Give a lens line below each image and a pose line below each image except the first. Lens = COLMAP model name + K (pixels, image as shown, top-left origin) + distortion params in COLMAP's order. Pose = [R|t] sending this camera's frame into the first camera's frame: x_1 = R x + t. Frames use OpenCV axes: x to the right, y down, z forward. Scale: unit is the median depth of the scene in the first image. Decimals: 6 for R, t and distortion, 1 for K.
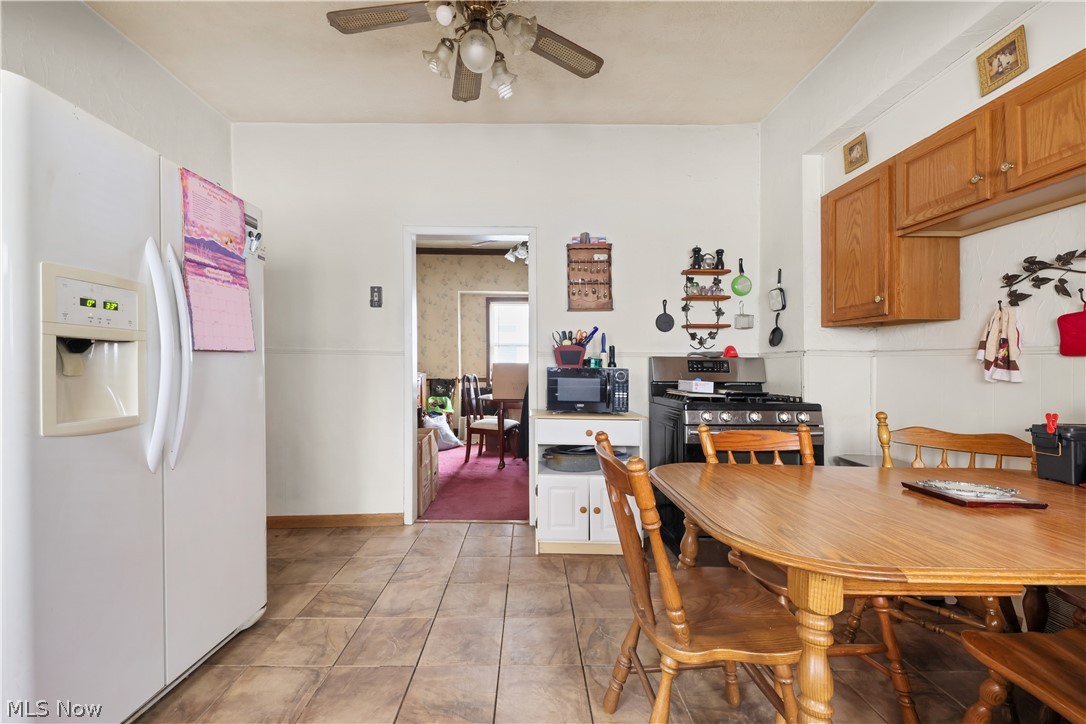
lens RADIAL K [[429.1, 0, 528.7], [0, 429.1, 366.5], [0, 0, 1]] dist [0.005794, -0.004445]
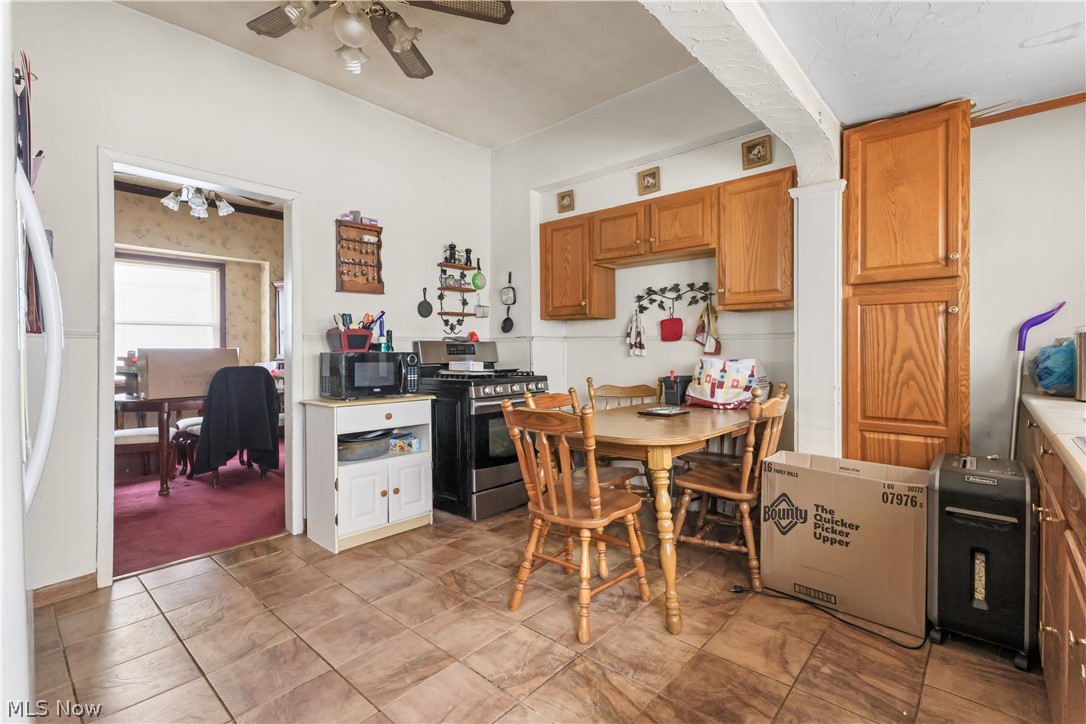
lens RADIAL K [[493.1, 0, 533.4], [0, 493.1, 355.3], [0, 0, 1]] dist [0.002992, 0.000376]
pose [[0.672744, -0.019810, 0.739610, -0.515699], [0.013140, 0.999804, 0.014827, -0.001596], [-0.739758, -0.000256, 0.672873, -0.037292]]
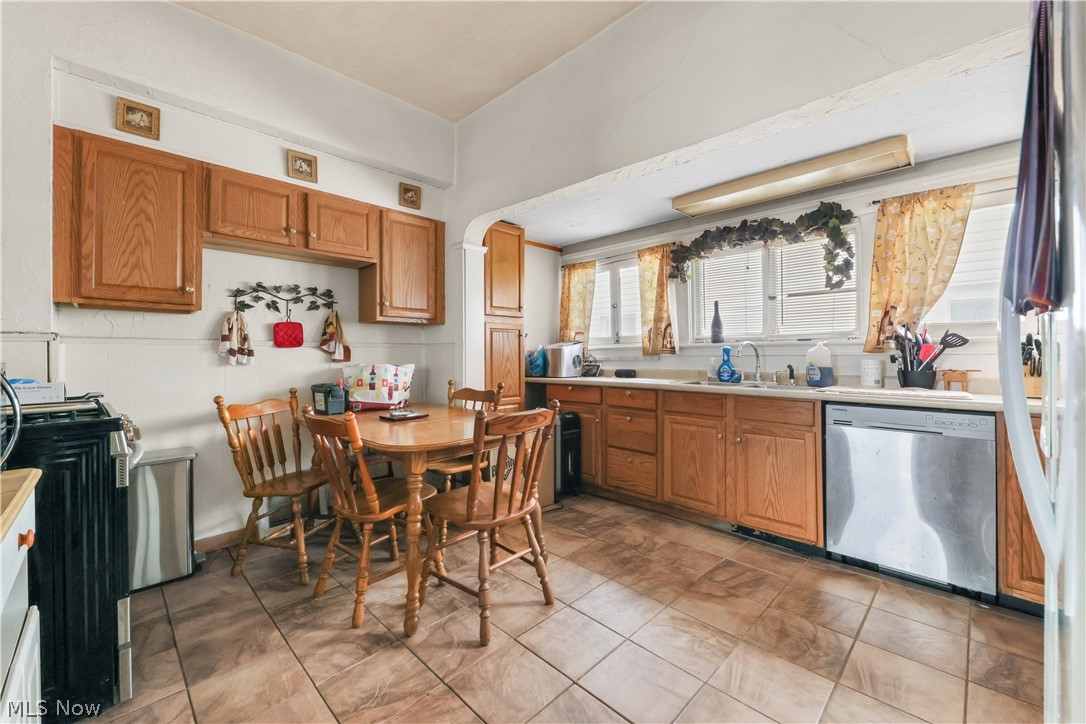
lens RADIAL K [[429.1, 0, 549.6], [0, 429.1, 354.9], [0, 0, 1]] dist [0.005794, -0.004445]
pose [[-0.712102, -0.003802, 0.702066, -0.453876], [0.002956, 0.999960, 0.008413, -0.004152], [-0.702070, 0.008066, -0.712062, 0.965061]]
